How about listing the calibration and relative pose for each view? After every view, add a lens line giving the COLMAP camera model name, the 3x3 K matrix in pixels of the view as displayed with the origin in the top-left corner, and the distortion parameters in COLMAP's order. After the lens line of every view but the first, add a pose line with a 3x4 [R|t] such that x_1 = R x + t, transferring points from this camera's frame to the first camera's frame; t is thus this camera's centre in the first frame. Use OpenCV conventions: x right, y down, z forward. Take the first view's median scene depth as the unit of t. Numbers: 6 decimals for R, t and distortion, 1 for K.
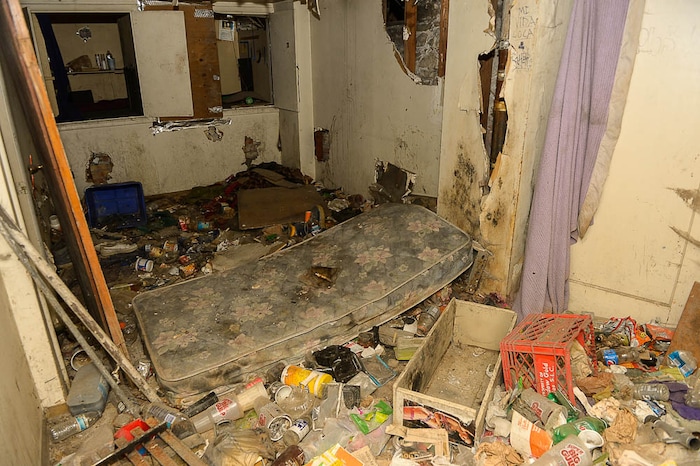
lens RADIAL K [[470.6, 0, 350.0], [0, 470.6, 233.0], [0, 0, 1]] dist [-0.055263, 0.000778]
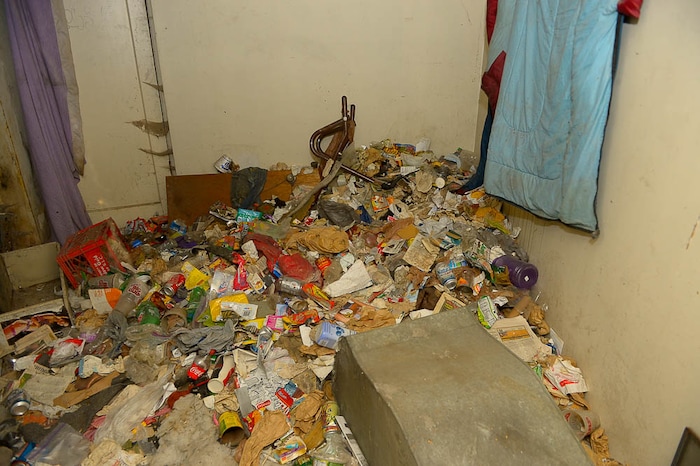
lens RADIAL K [[470.6, 0, 350.0], [0, 470.6, 233.0], [0, 0, 1]] dist [-0.055263, 0.000778]
pose [[0.500505, -0.346343, 0.793436, -0.214057], [0.309218, 0.927553, 0.209830, 0.130222], [-0.808628, 0.140324, 0.571340, -0.327950]]
